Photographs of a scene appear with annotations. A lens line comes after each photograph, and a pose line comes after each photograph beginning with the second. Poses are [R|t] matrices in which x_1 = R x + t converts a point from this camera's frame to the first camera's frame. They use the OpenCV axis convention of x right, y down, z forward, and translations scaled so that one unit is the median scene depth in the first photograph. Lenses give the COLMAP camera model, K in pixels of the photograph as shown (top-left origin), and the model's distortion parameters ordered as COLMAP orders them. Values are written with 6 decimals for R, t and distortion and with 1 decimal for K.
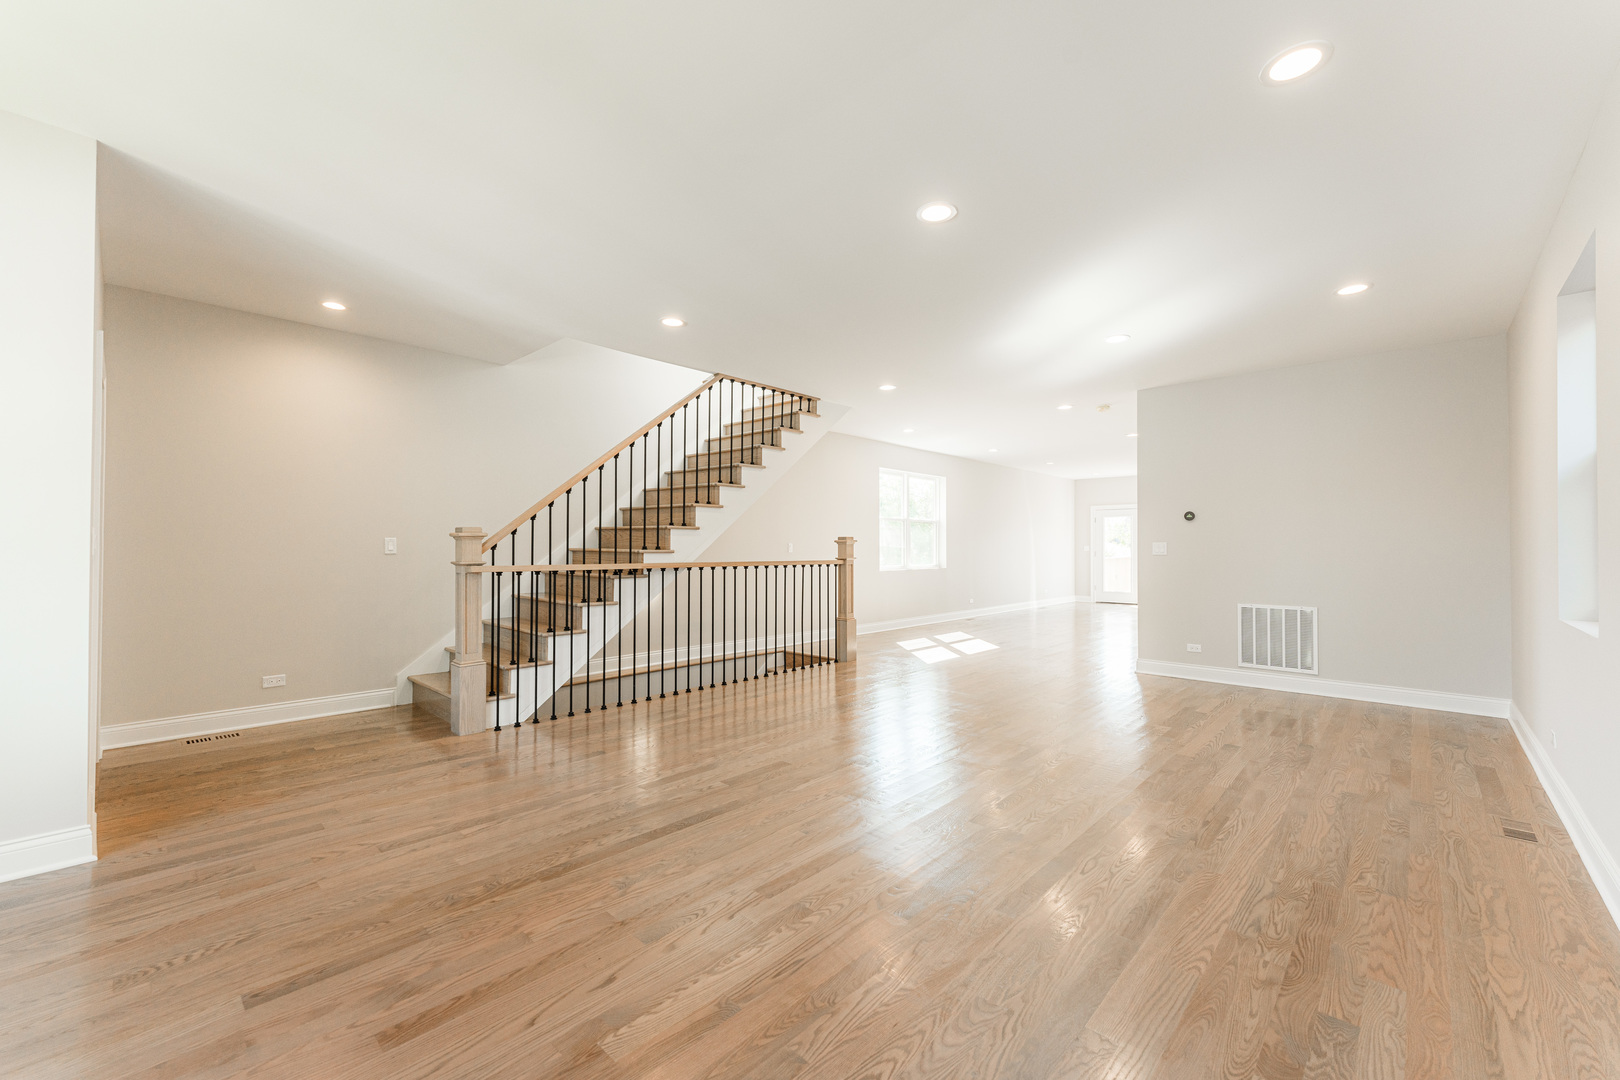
lens RADIAL K [[647.7, 0, 813.2], [0, 647.7, 531.6], [0, 0, 1]] dist [-0.000182, 0.000135]
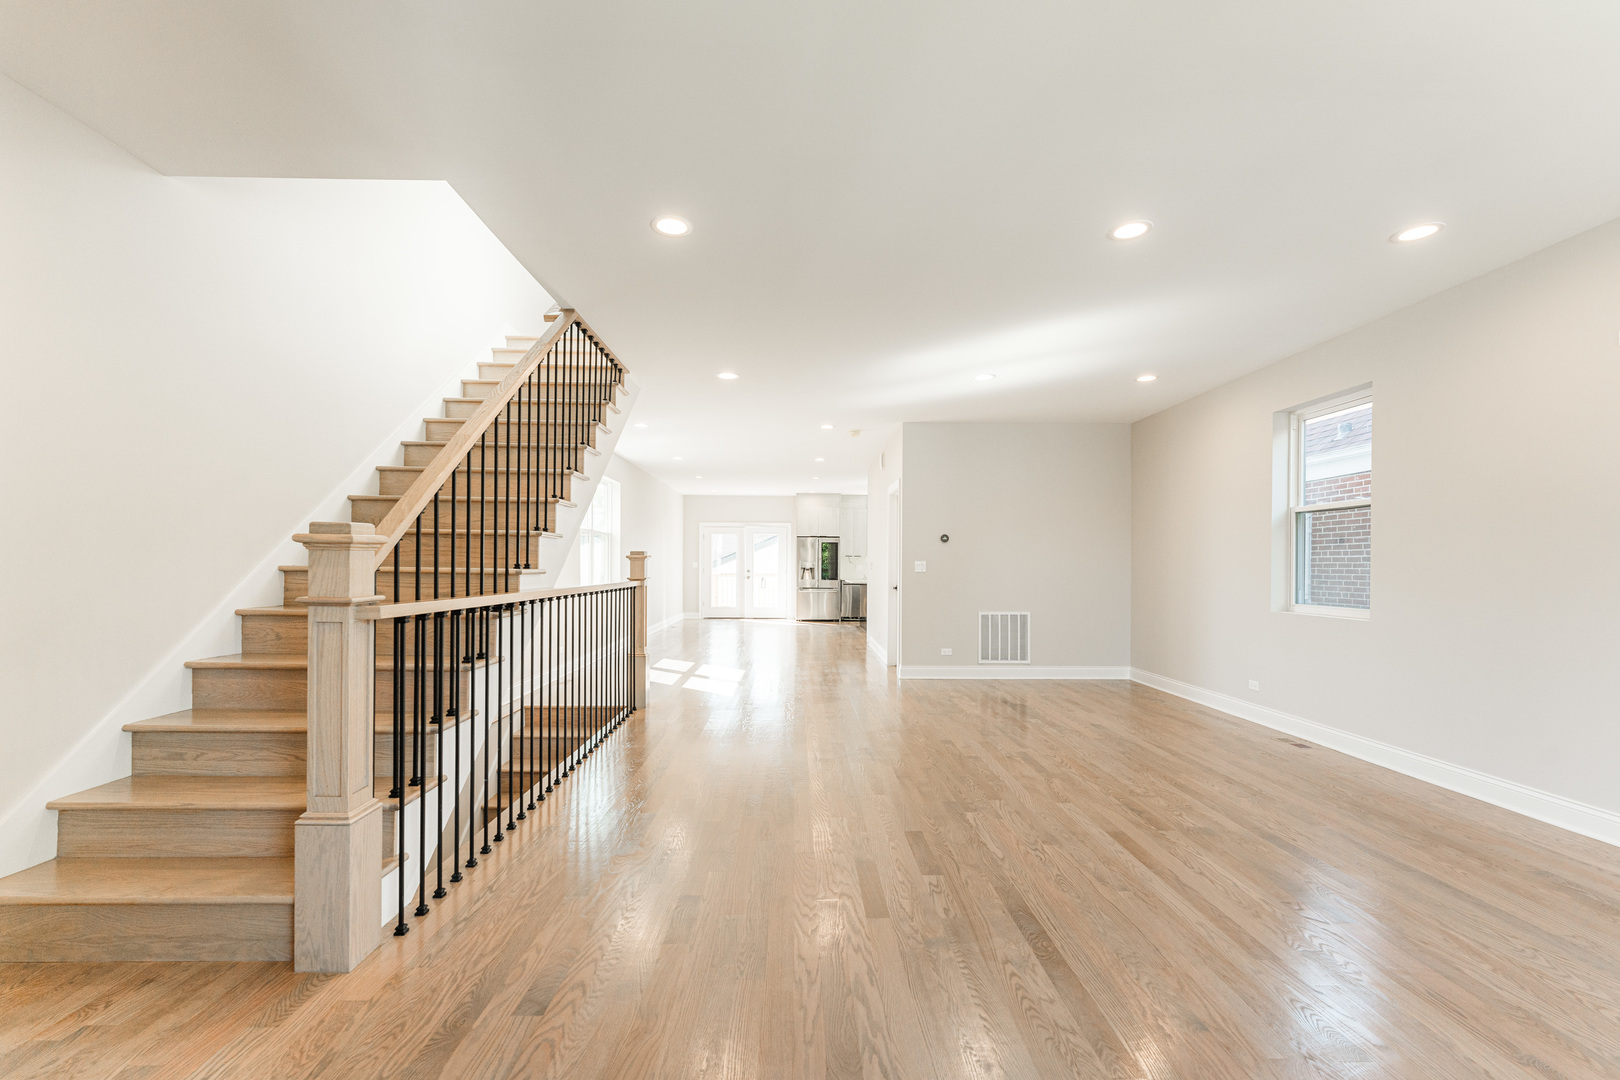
lens RADIAL K [[685.1, 0, 812.3], [0, 685.1, 560.4], [0, 0, 1]] dist [0.000375, 0.000011]
pose [[0.719315, 0.005834, 0.694659, -0.577595], [-0.020447, 0.999709, 0.012776, 0.006208], [-0.694383, -0.023394, 0.719225, 0.375395]]
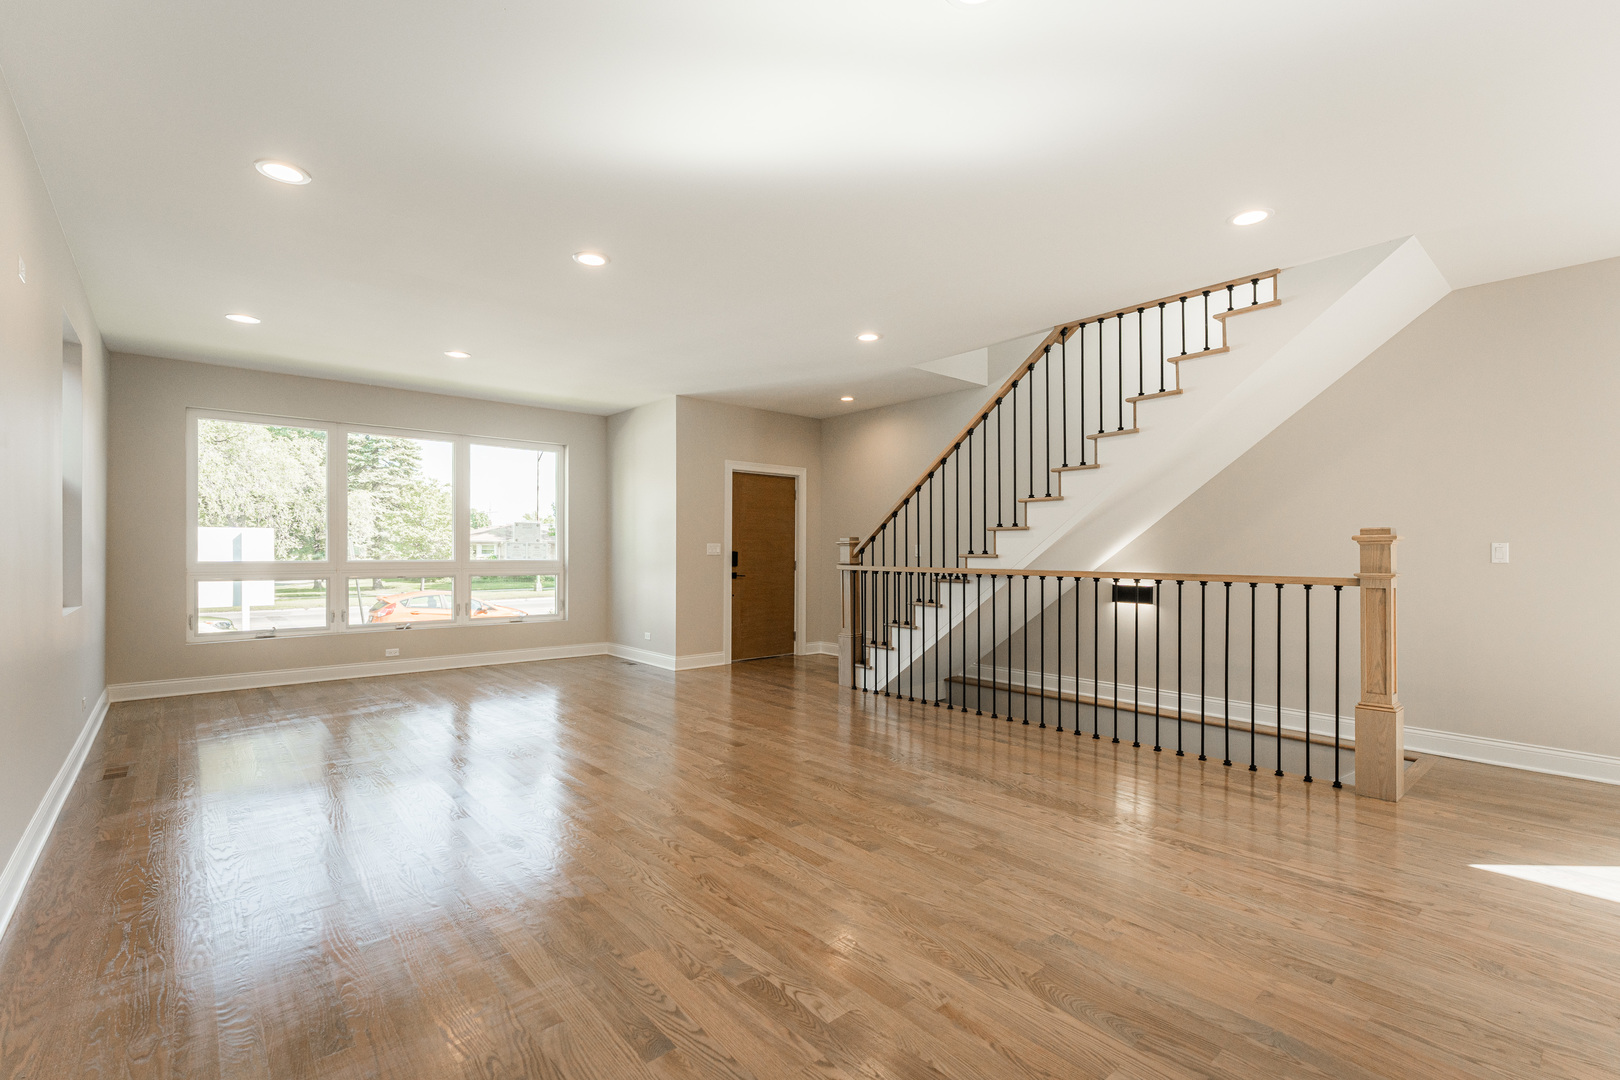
lens RADIAL K [[734.1, 0, 806.7], [0, 734.1, 555.8], [0, 0, 1]] dist [0.000285, -0.000013]
pose [[-0.113194, 0.003692, -0.993566, 0.937957], [0.023026, 0.999734, 0.001092, 0.026684], [0.993306, -0.022755, -0.113249, 0.992459]]
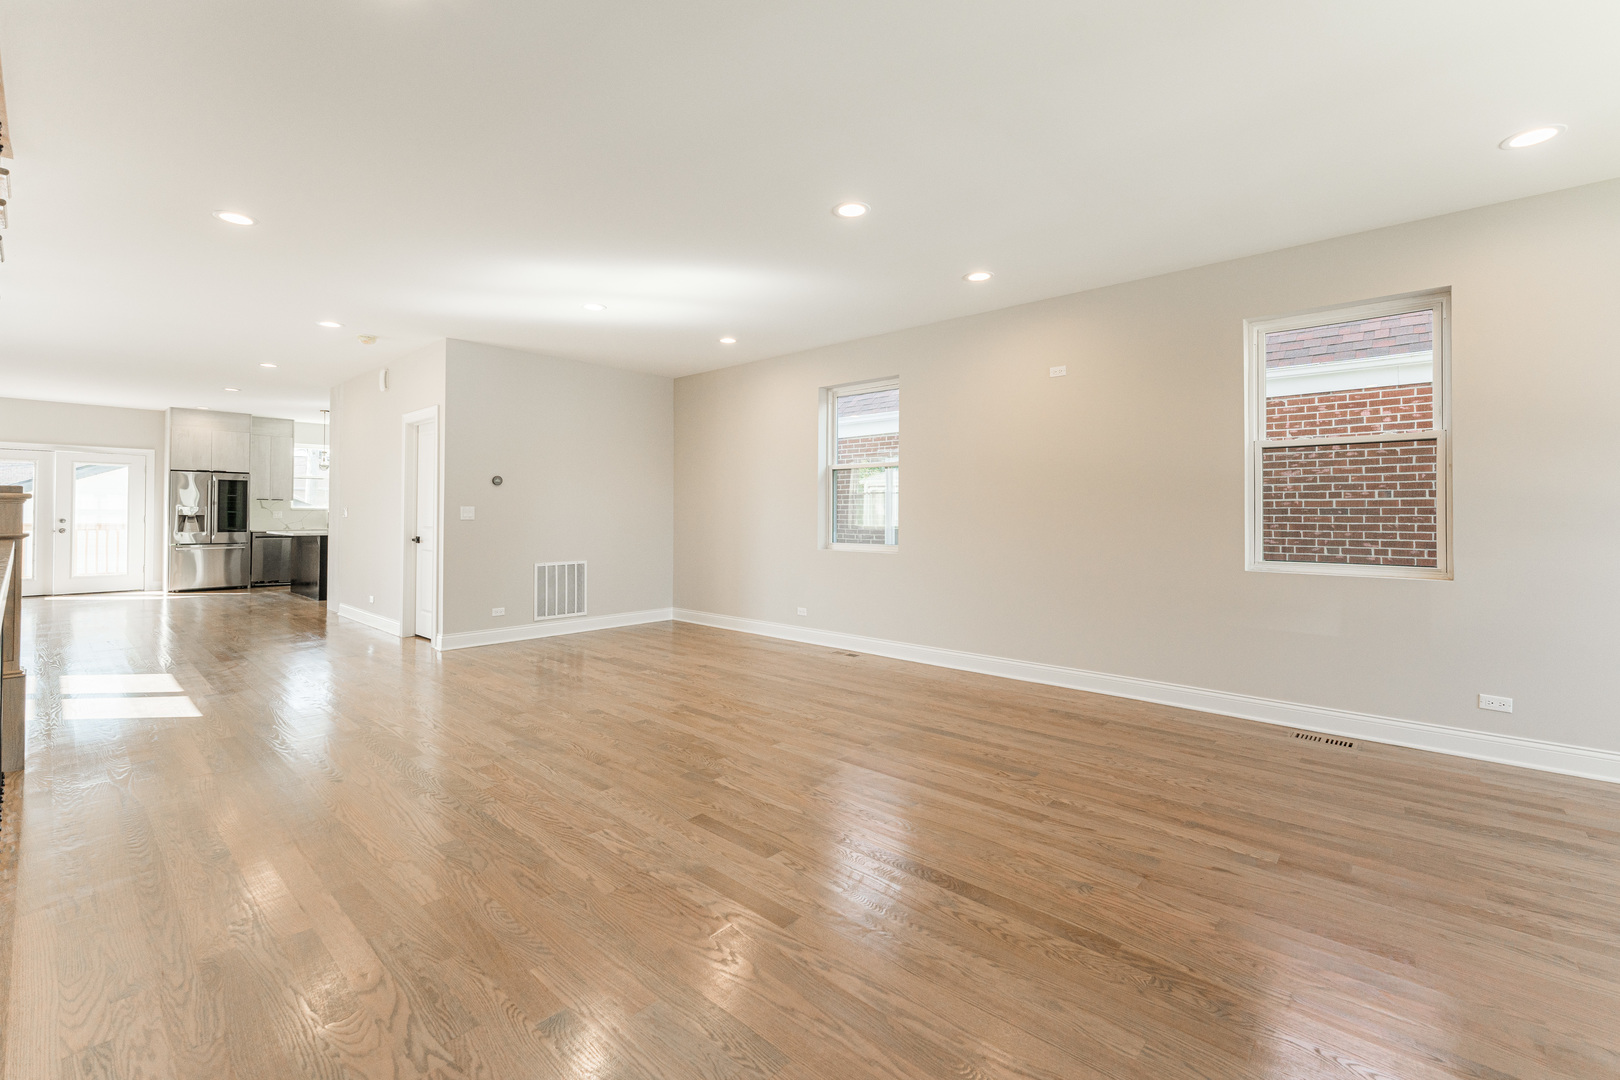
lens RADIAL K [[682.4, 0, 802.6], [0, 682.4, 503.5], [0, 0, 1]] dist [0.000674, -0.000119]
pose [[-0.007091, 0.012558, 0.999896, -0.627581], [-0.028978, 0.999499, -0.012759, 0.014659], [-0.999555, -0.029065, -0.006723, 0.707137]]
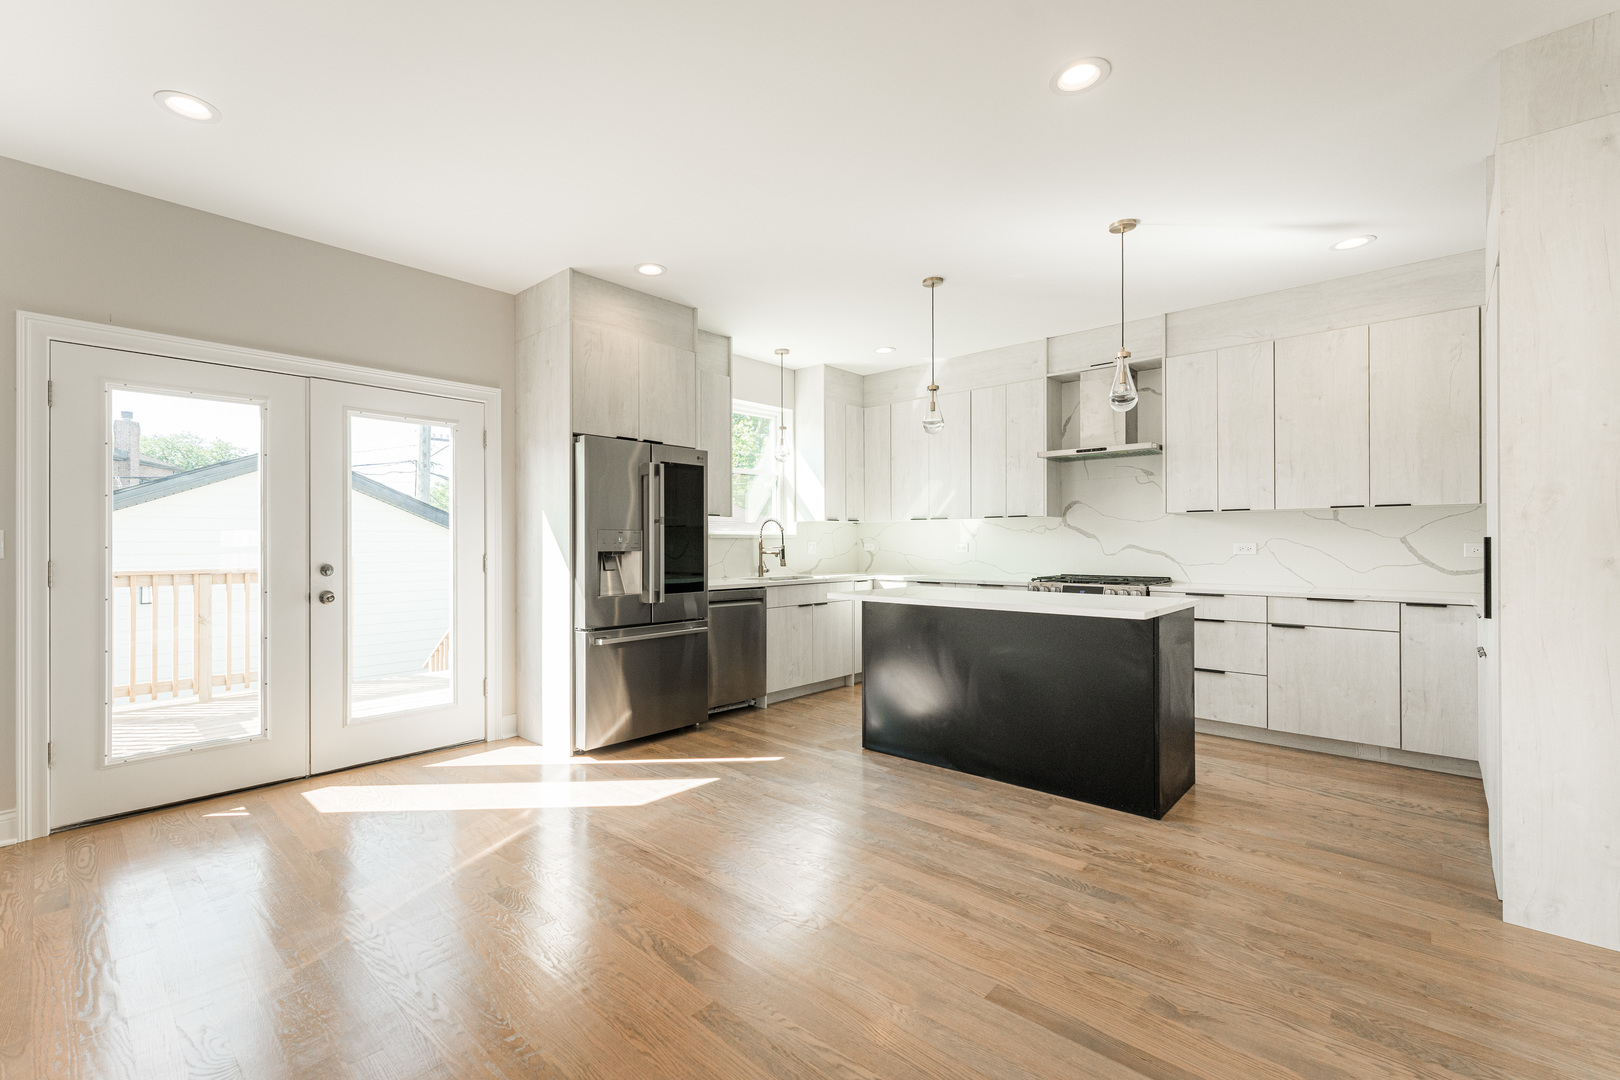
lens RADIAL K [[700.0, 0, 749.6], [0, 700.0, 543.0], [0, 0, 1]] dist [-0.000604, 0.000026]
pose [[0.029710, 0.000668, 0.999558, 0.801313], [-0.020394, 0.999792, -0.000062, 0.070453], [-0.999351, -0.020383, 0.029717, 2.572725]]
